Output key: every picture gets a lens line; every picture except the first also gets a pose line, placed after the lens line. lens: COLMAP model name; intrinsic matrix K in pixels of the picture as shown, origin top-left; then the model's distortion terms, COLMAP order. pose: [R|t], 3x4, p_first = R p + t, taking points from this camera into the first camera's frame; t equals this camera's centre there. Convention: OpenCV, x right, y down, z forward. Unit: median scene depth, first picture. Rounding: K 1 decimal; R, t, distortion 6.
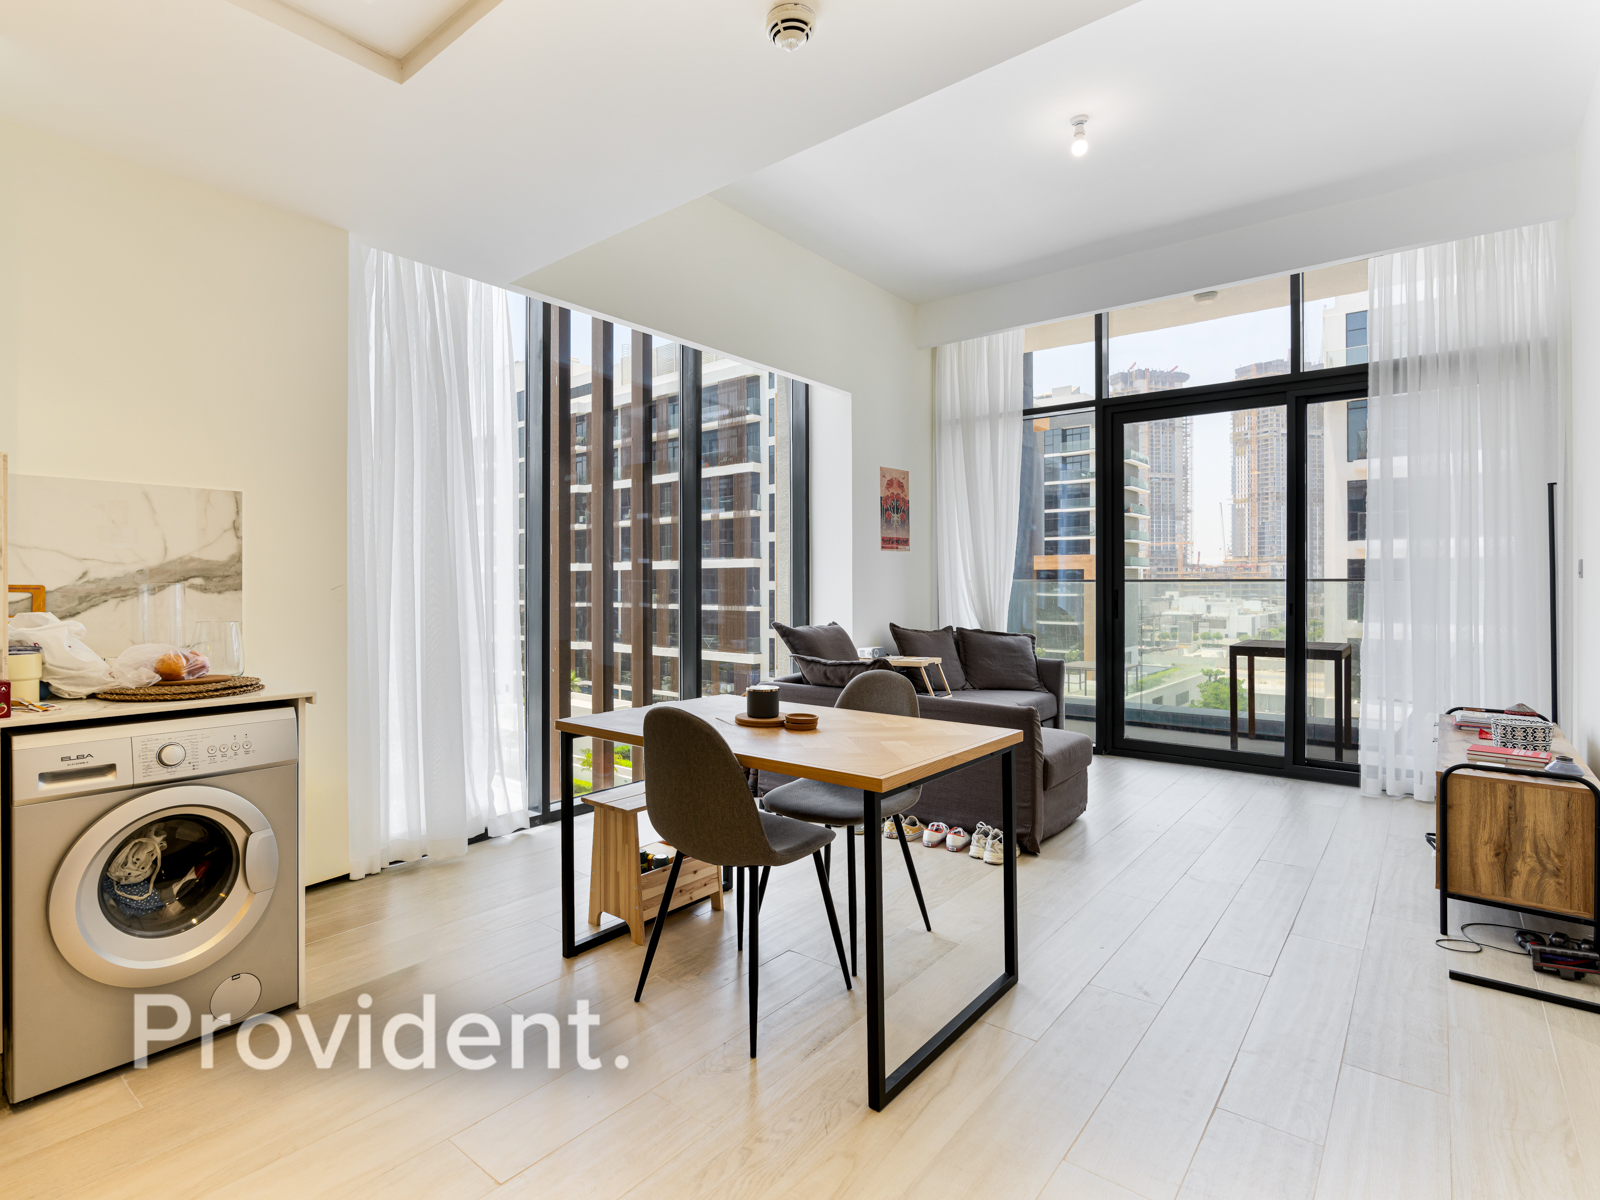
lens RADIAL K [[804.8, 0, 785.1], [0, 804.8, 566.8], [0, 0, 1]] dist [0.024130, -0.001233]
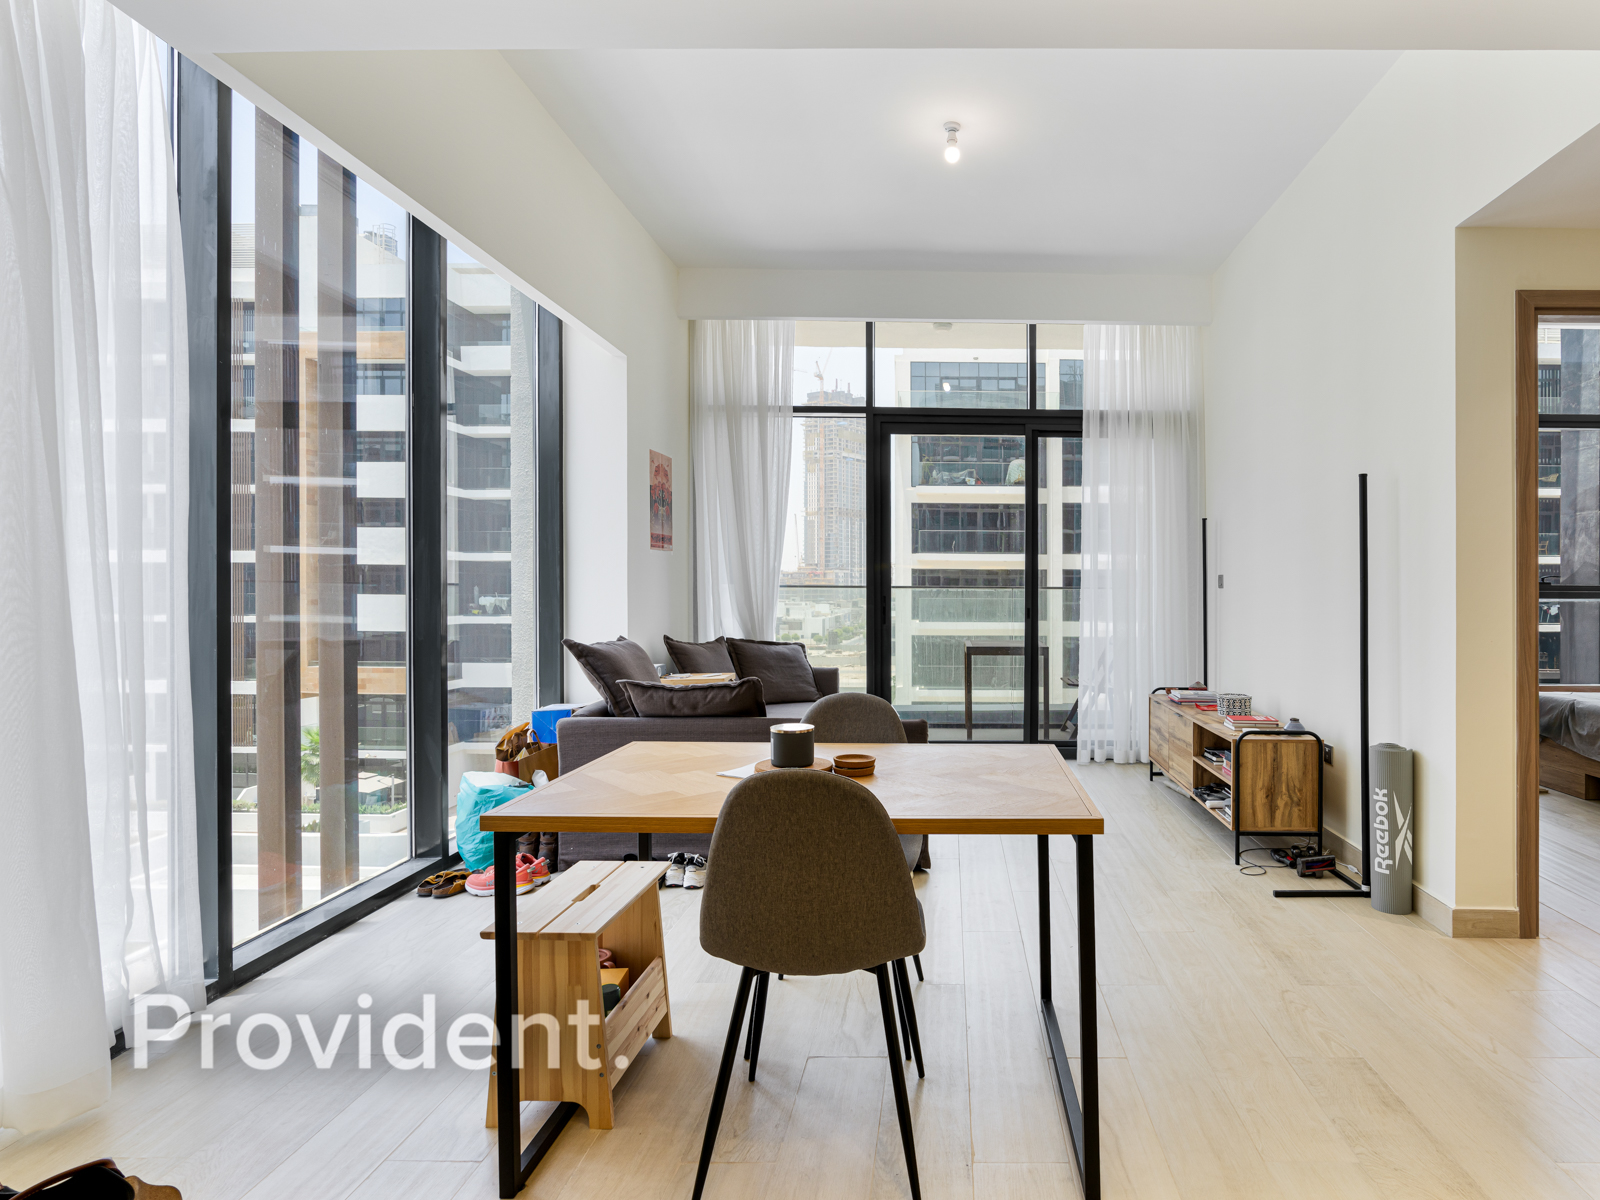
lens RADIAL K [[831.7, 0, 858.6], [0, 831.7, 579.6], [0, 0, 1]] dist [-0.000069, 0.000105]
pose [[0.781789, 0.011795, 0.623432, -0.281075], [-0.019566, 0.999793, 0.005621, 0.002605], [-0.623237, -0.016592, 0.781857, 0.207034]]
